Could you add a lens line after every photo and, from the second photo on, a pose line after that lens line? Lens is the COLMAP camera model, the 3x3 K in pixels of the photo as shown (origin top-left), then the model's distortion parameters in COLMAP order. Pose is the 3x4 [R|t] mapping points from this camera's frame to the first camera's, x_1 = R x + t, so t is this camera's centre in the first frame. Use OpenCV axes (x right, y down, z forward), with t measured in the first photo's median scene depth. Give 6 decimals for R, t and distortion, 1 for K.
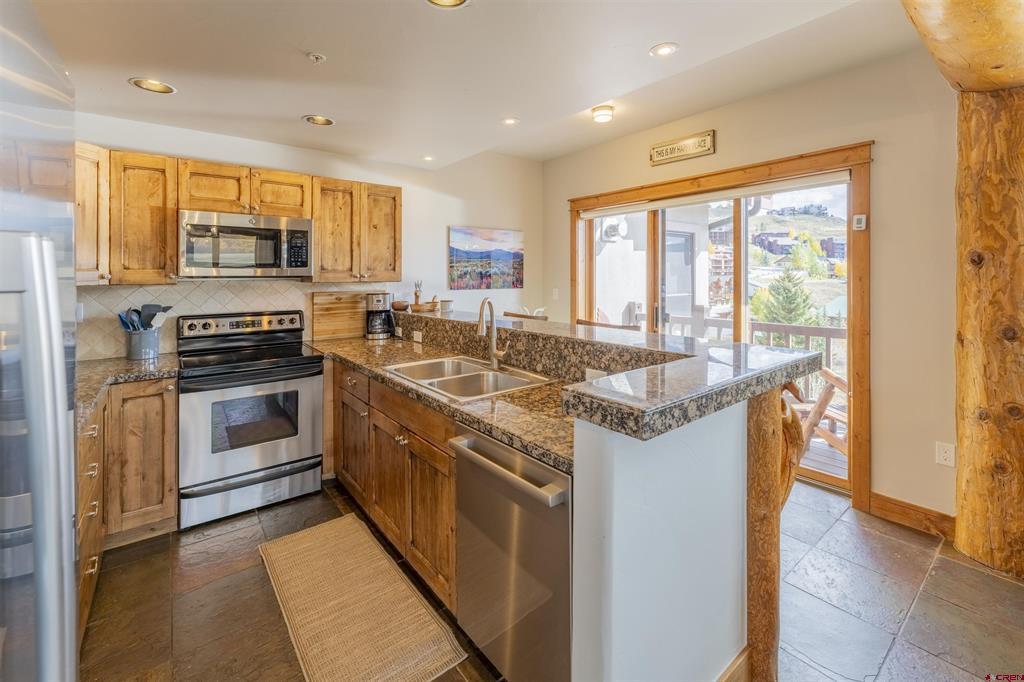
lens RADIAL K [[434.5, 0, 510.8], [0, 434.5, 284.5], [0, 0, 1]] dist [-0.000265, 0.000002]
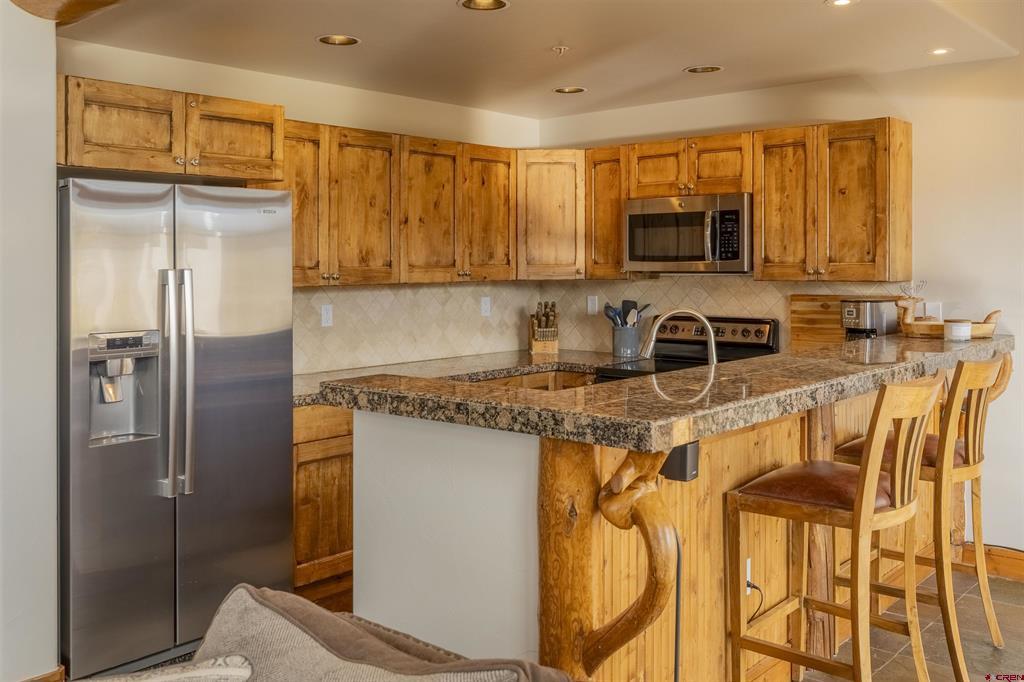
lens RADIAL K [[934.7, 0, 512.0], [0, 934.7, 341.0], [0, 0, 1]] dist [-0.053500, 0.003403]
pose [[0.187014, 0.081434, -0.978976, 1.193265], [-0.013927, 0.996678, 0.080246, -0.027547], [0.982258, -0.001373, 0.187527, 0.386410]]
